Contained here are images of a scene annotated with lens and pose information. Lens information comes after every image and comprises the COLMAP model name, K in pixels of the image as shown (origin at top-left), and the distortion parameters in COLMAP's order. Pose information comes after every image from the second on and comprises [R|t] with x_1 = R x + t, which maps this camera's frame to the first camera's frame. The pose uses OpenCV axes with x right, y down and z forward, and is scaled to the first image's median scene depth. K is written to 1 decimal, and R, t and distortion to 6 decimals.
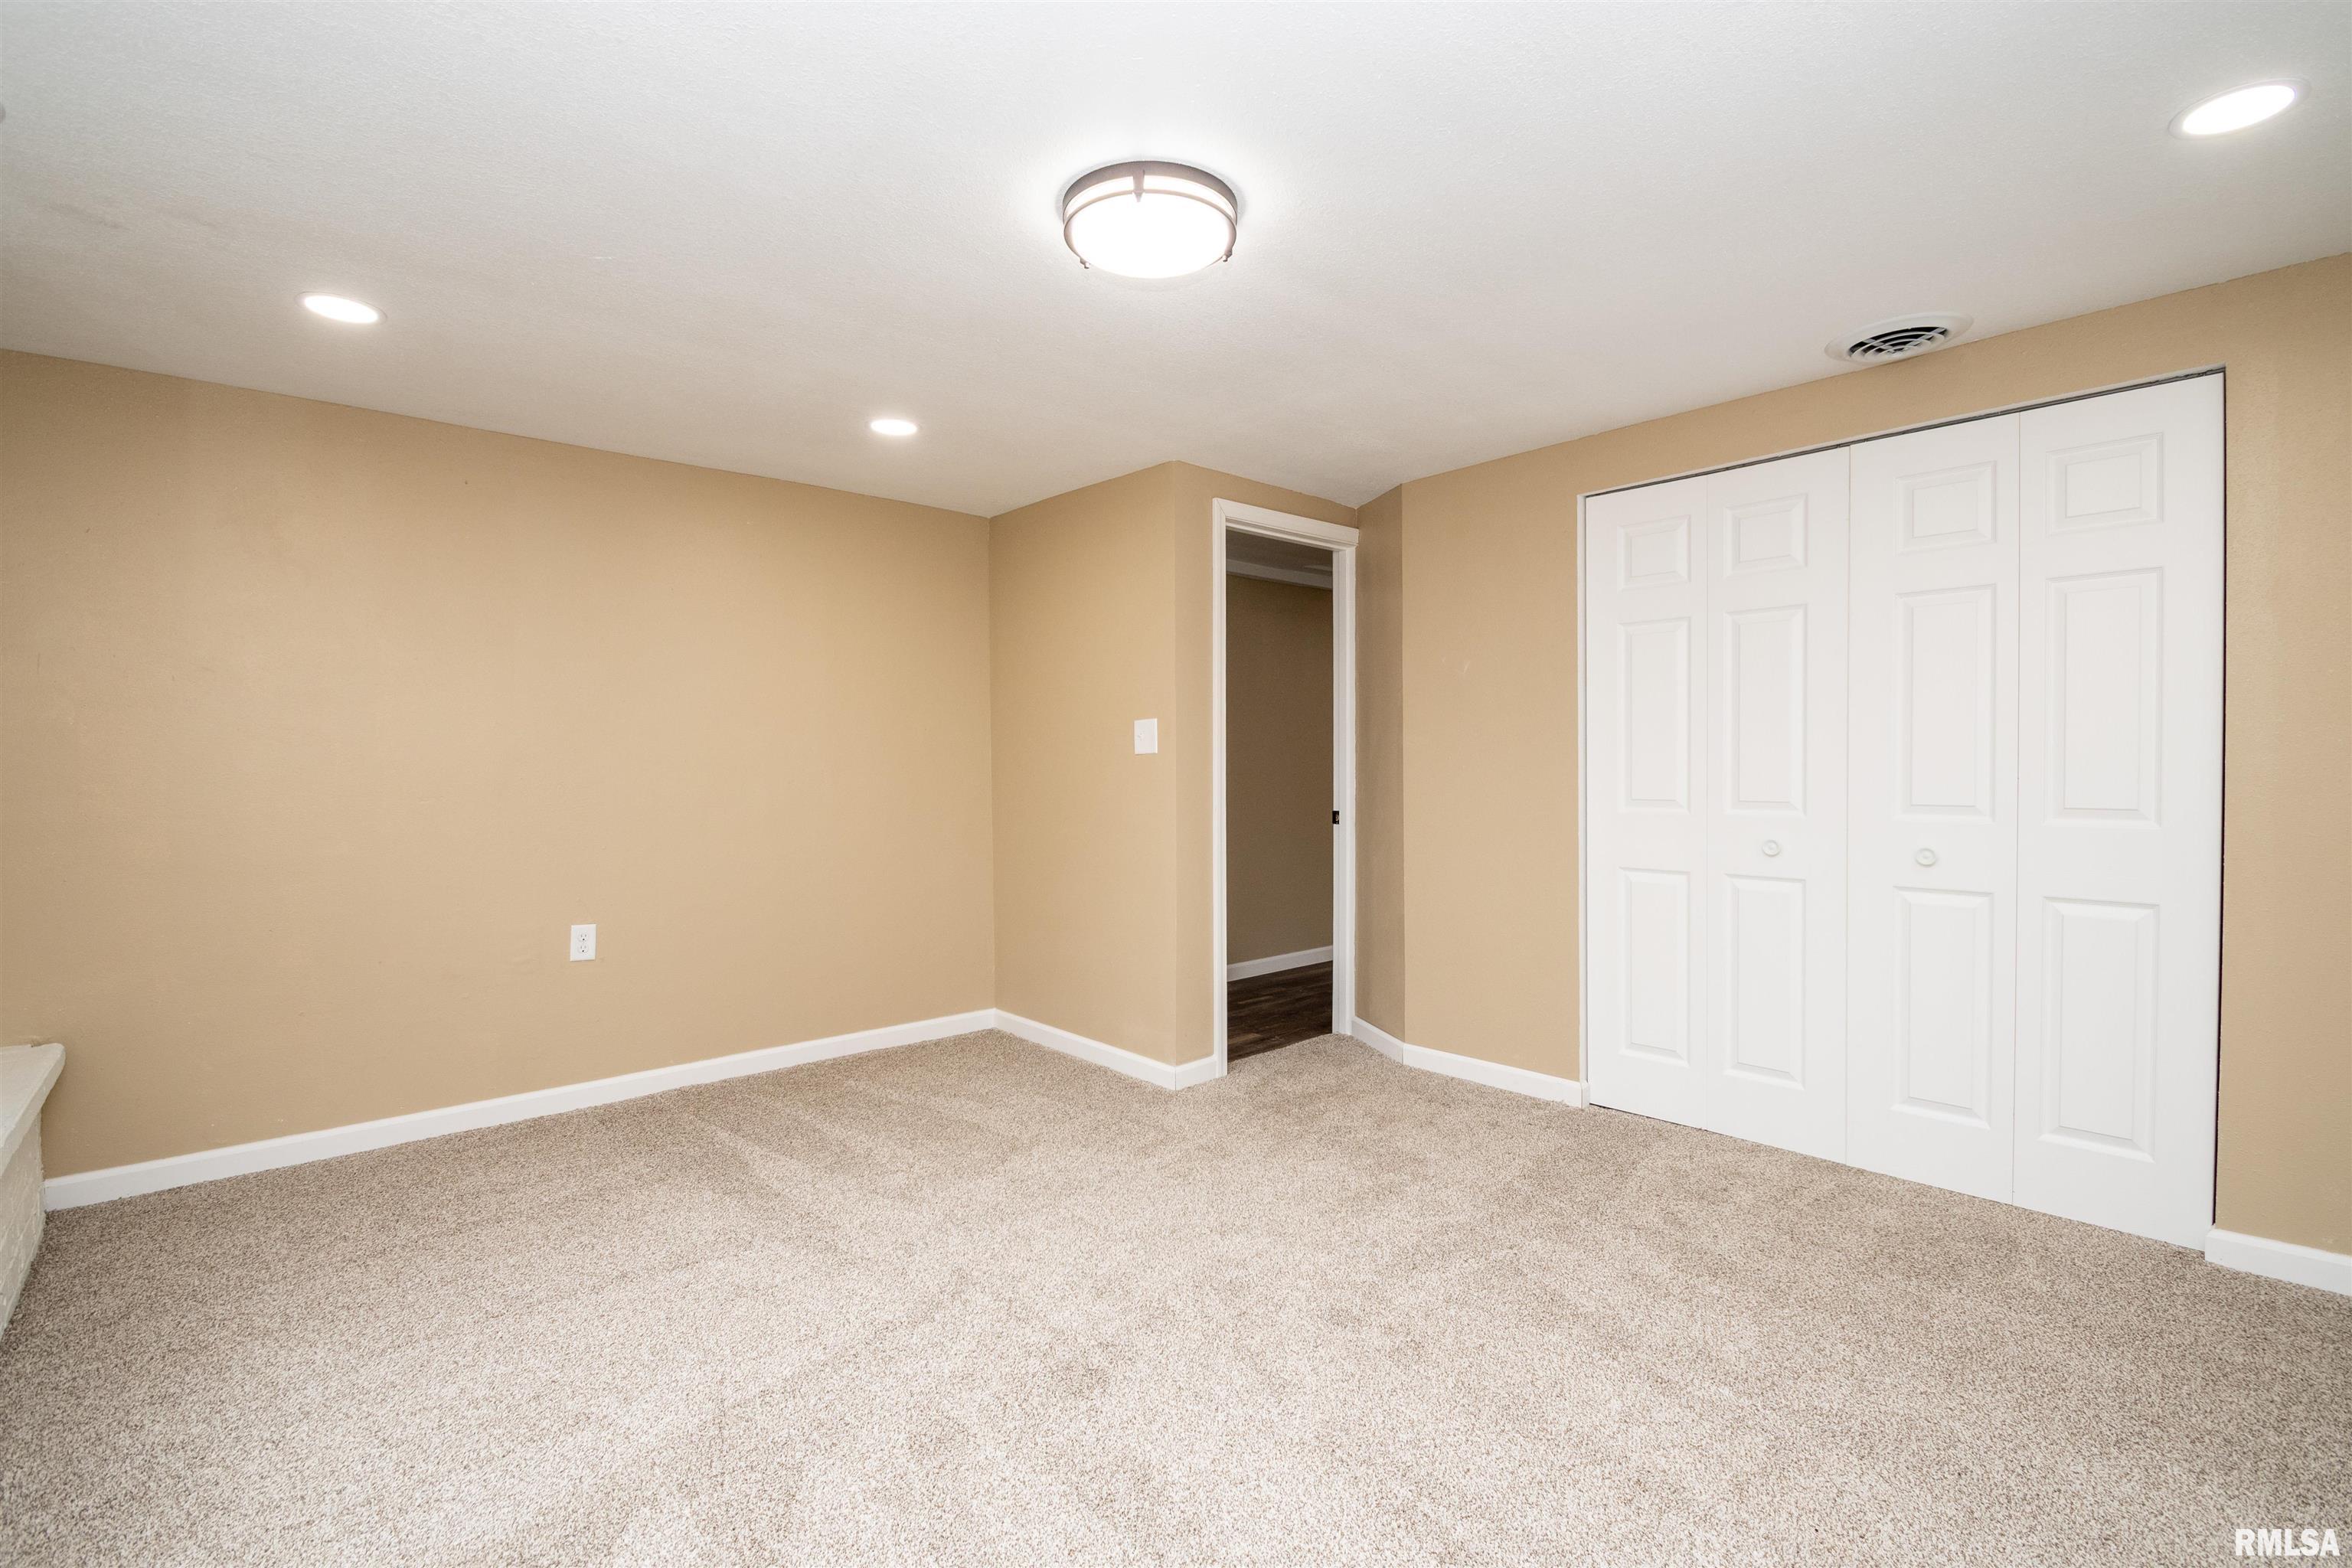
lens RADIAL K [[1054.2, 0, 1176.0], [0, 1054.2, 784.0], [0, 0, 1]] dist [-0.001014, -0.000373]
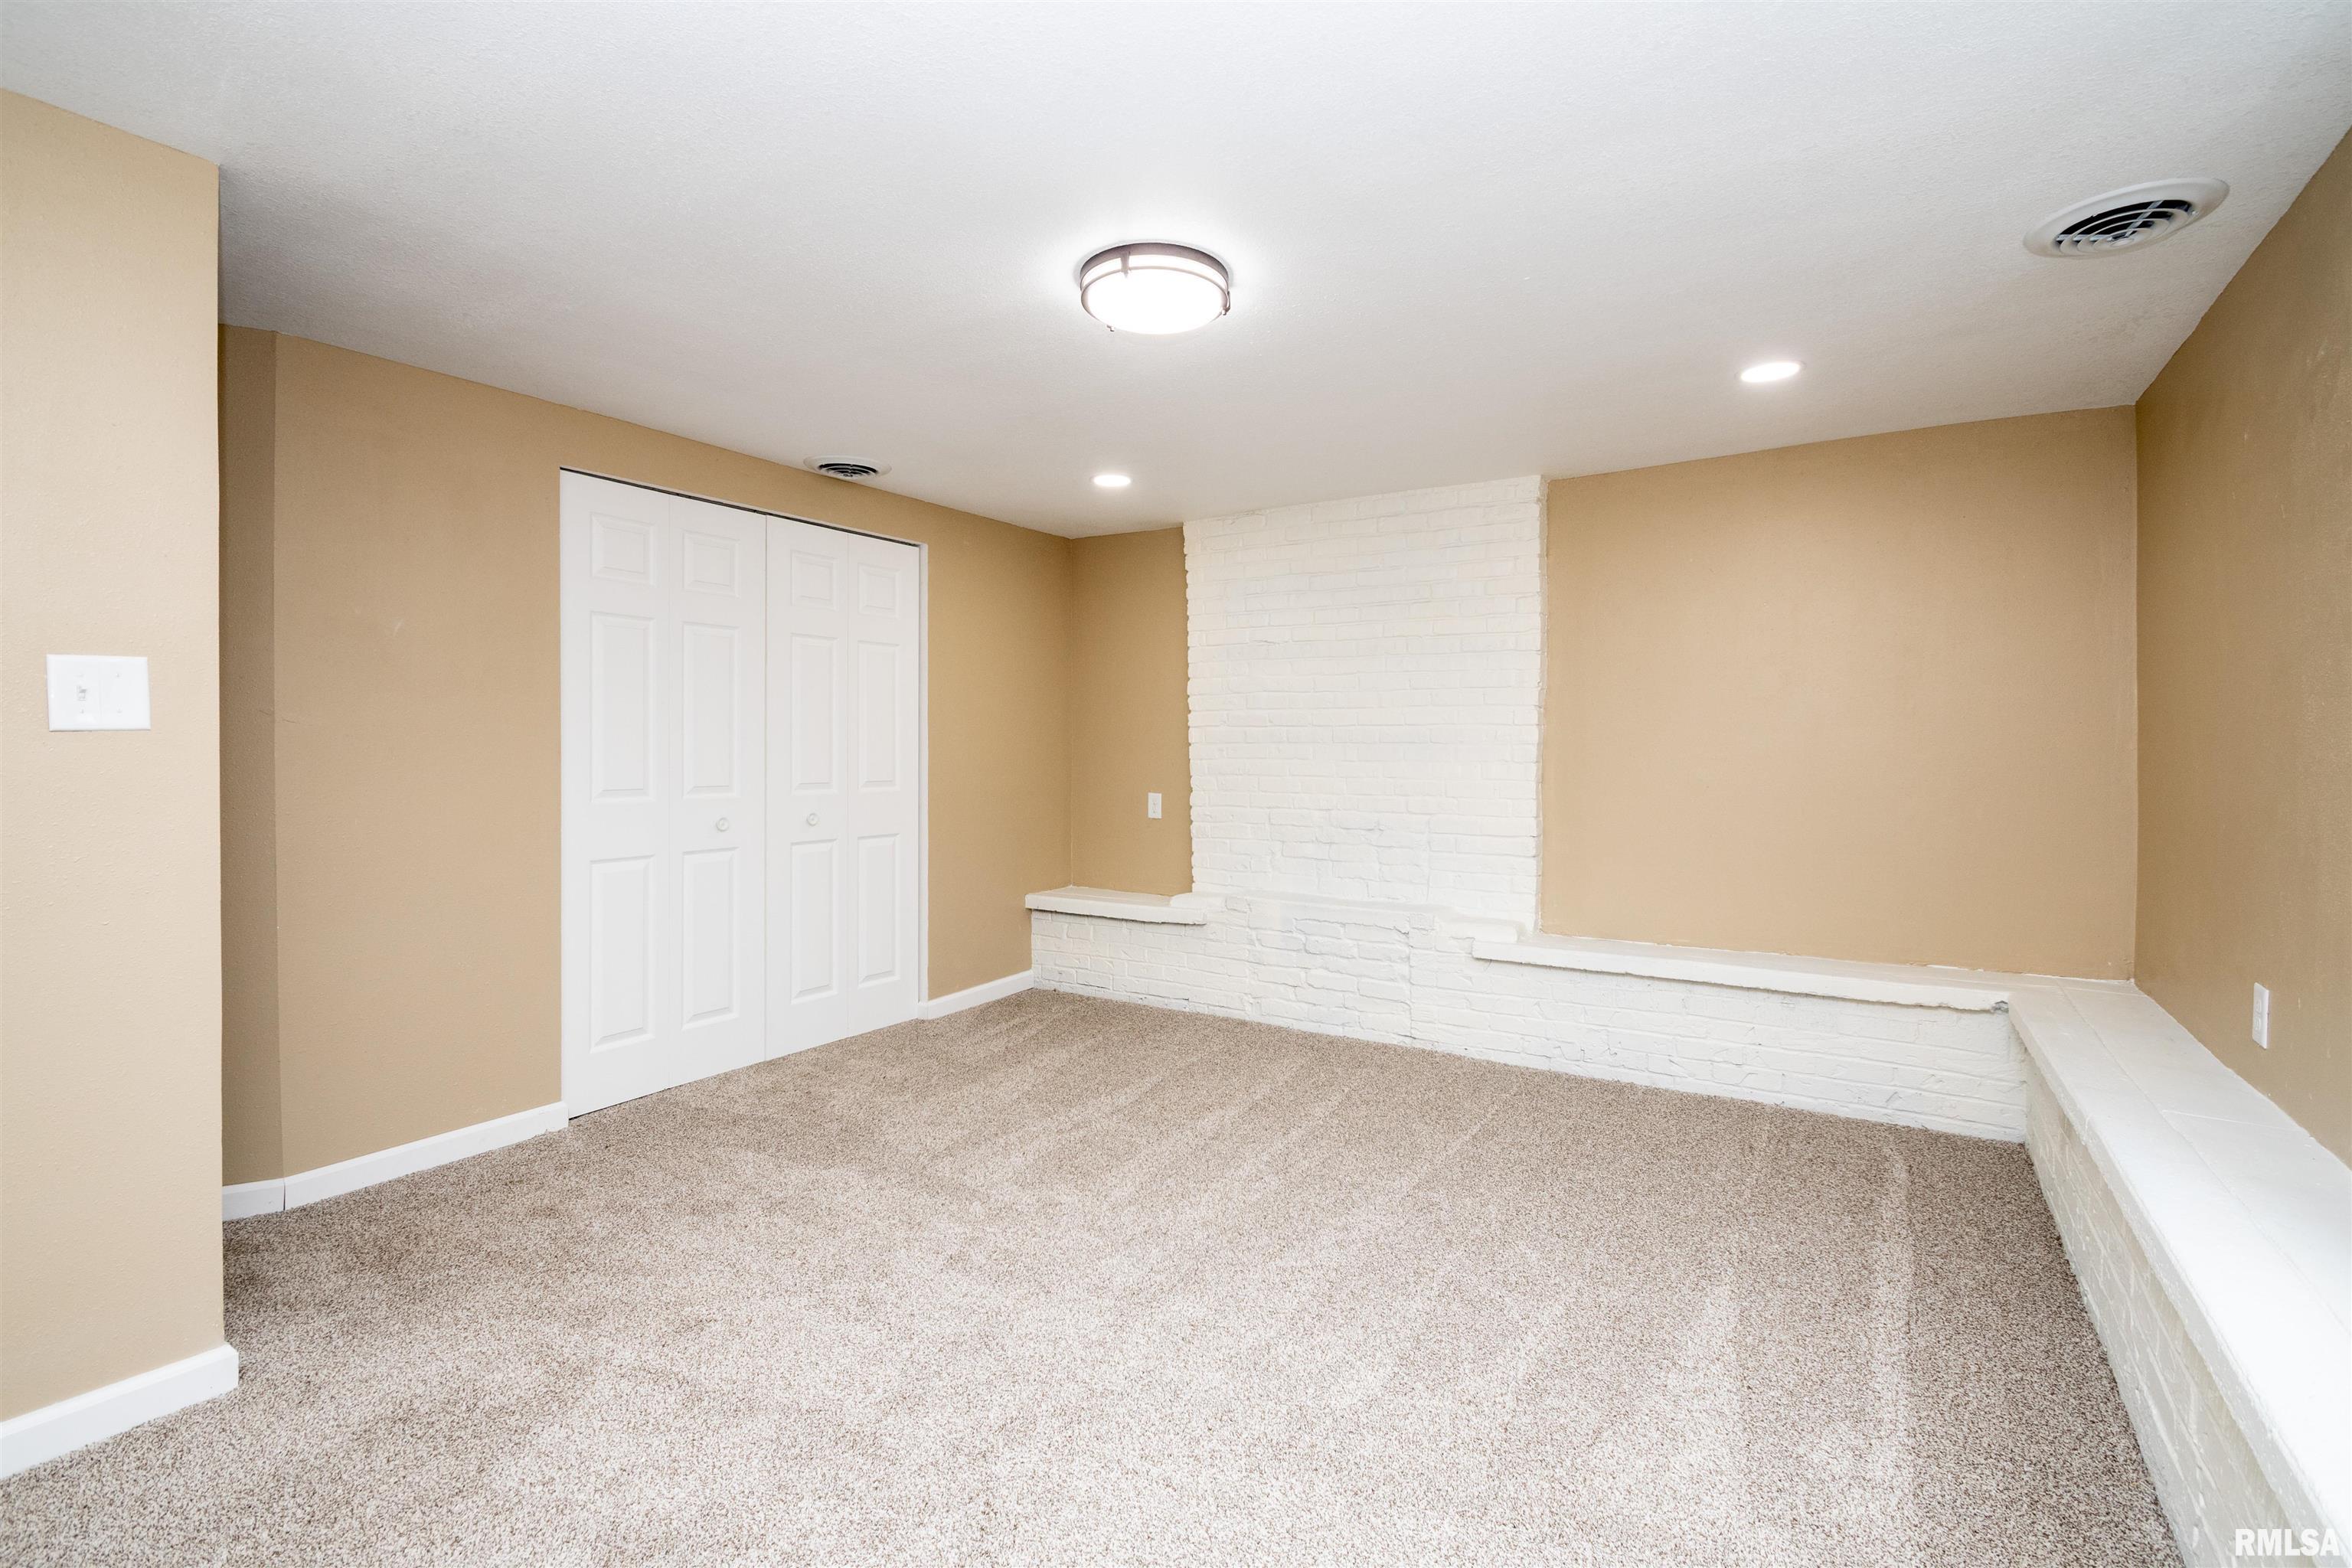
lens RADIAL K [[1028.7, 0, 1174.9], [0, 1028.7, 754.9], [0, 0, 1]] dist [0.000534, 0.000107]
pose [[-0.251194, 0.004479, 0.967927, -0.652731], [0.026393, 0.999649, 0.002224, -0.006904], [-0.967577, 0.026106, -0.251224, 0.733114]]
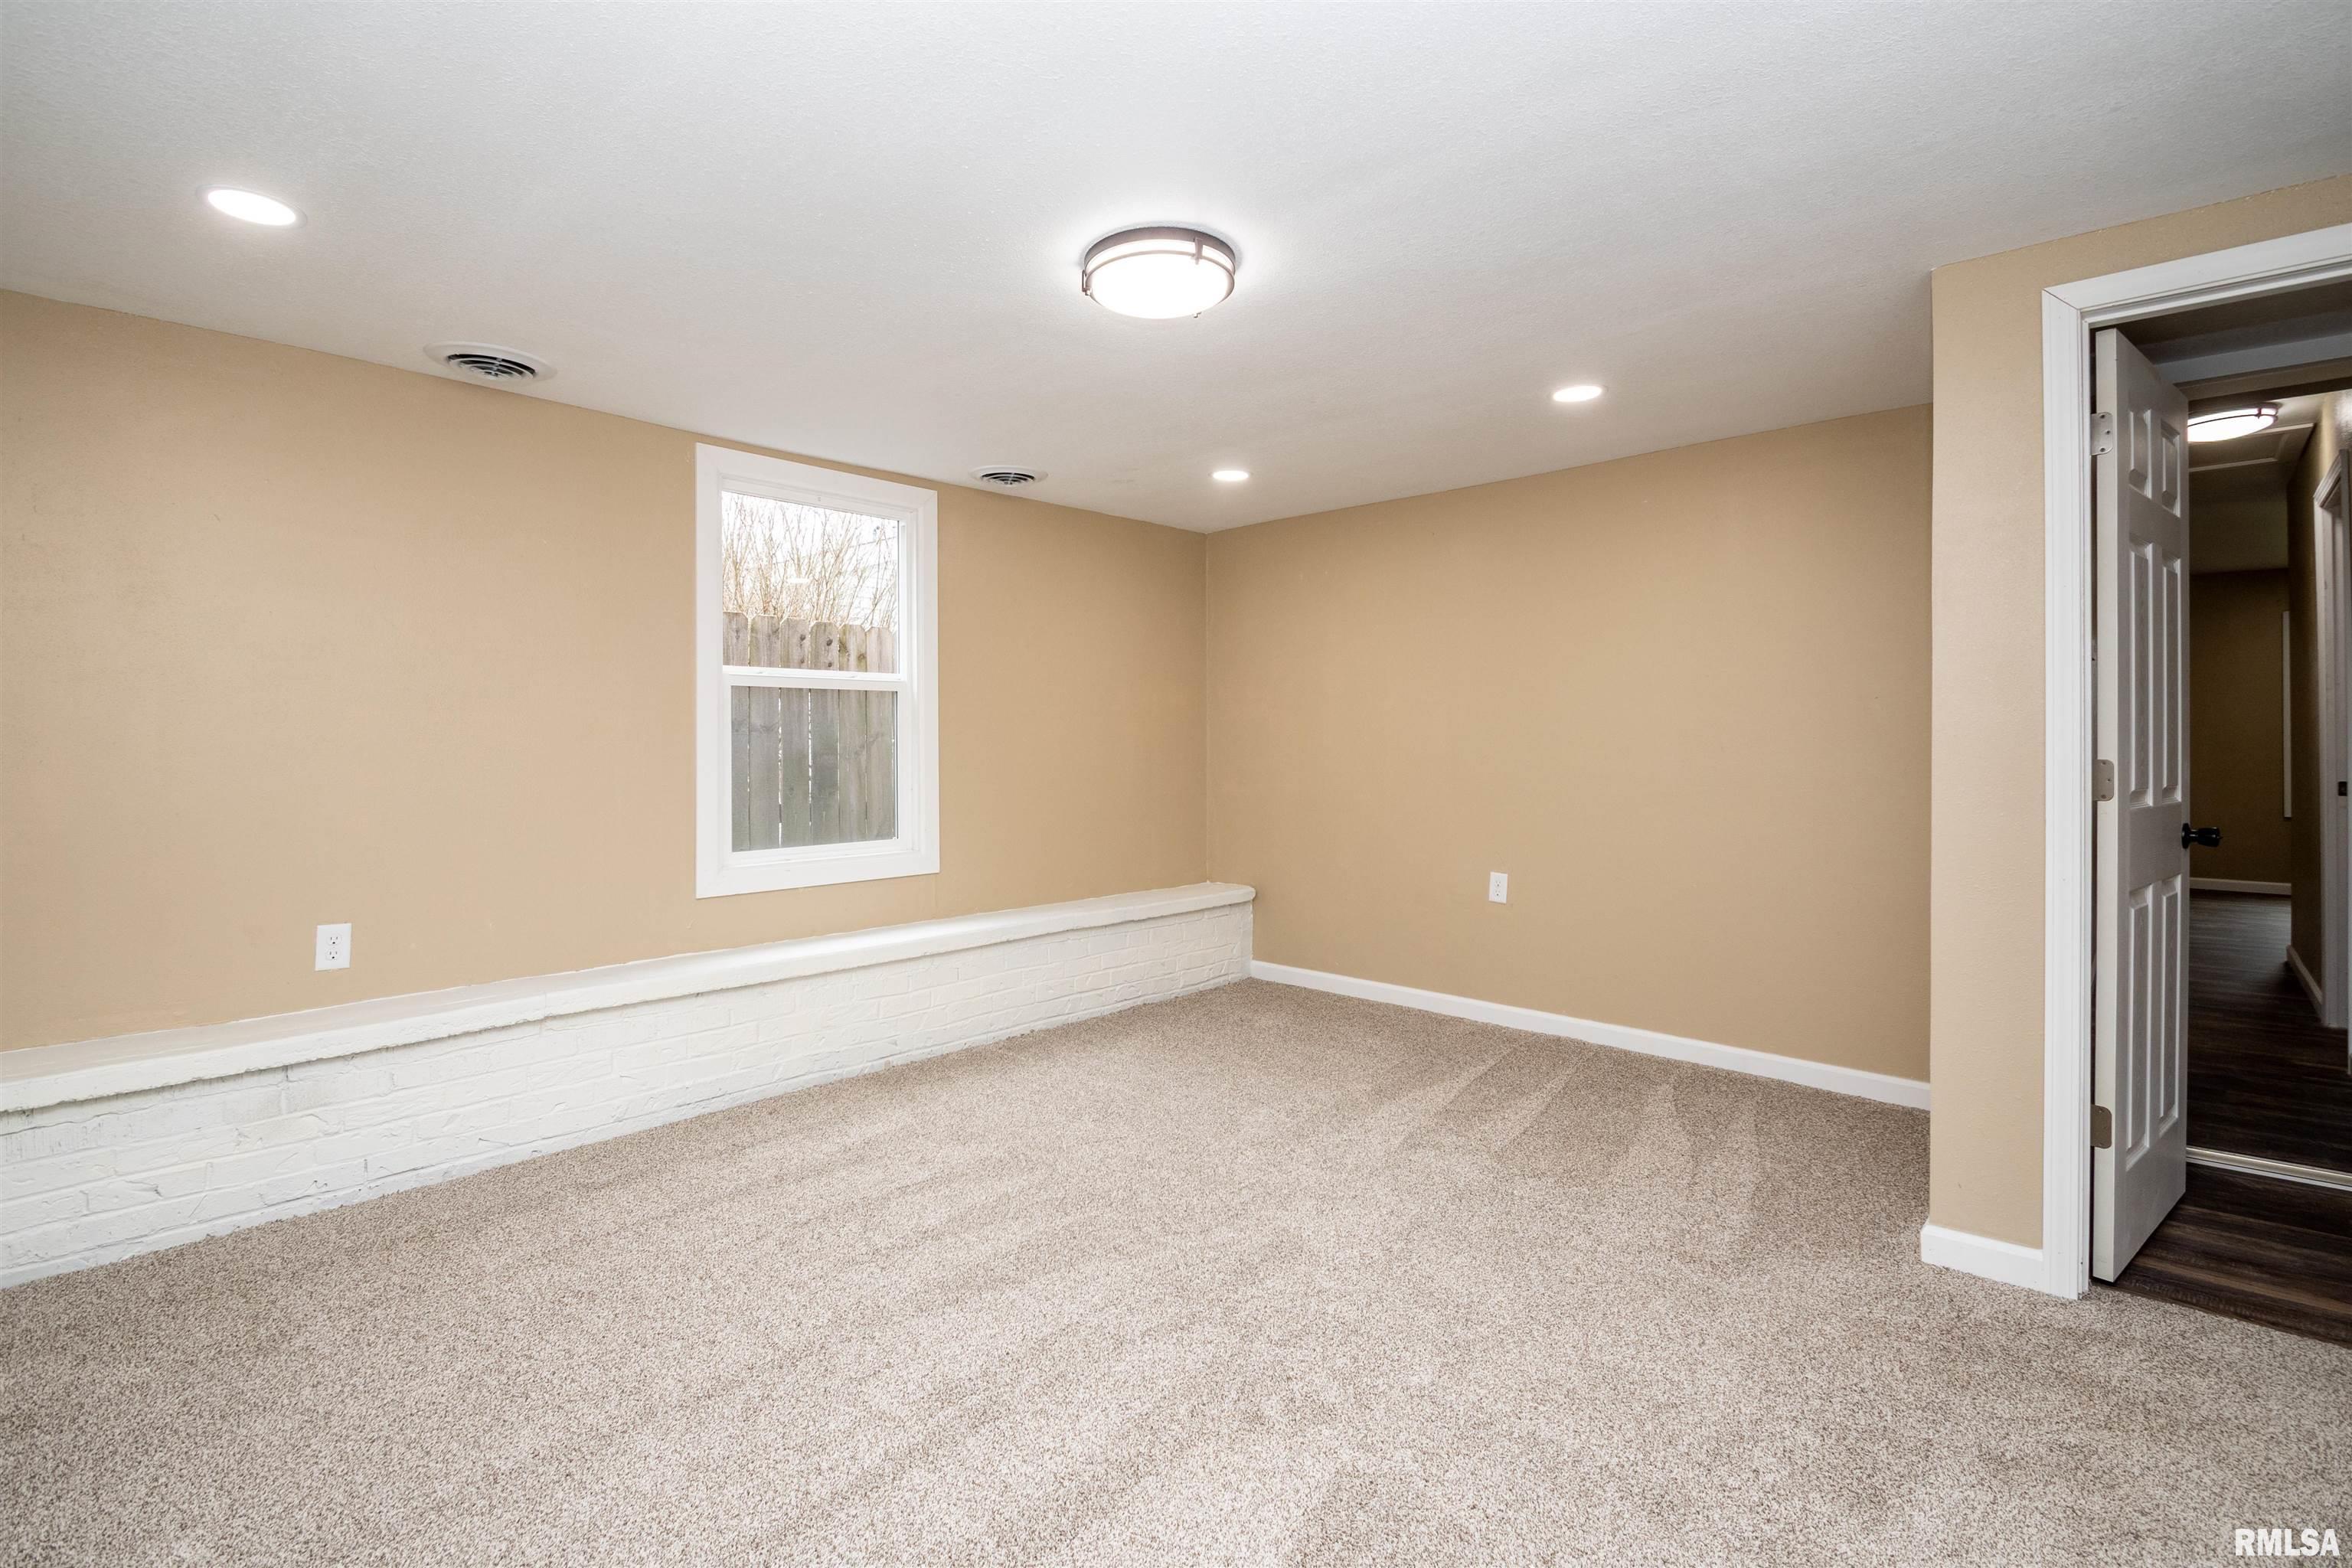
lens RADIAL K [[1069.6, 0, 1176.9], [0, 1069.6, 724.8], [0, 0, 1]] dist [0.000888, -0.007273]
pose [[0.099339, -0.006206, -0.995034, 0.651264], [-0.026232, 0.999617, -0.008854, -0.016341], [0.994708, 0.026981, 0.099138, 0.523653]]
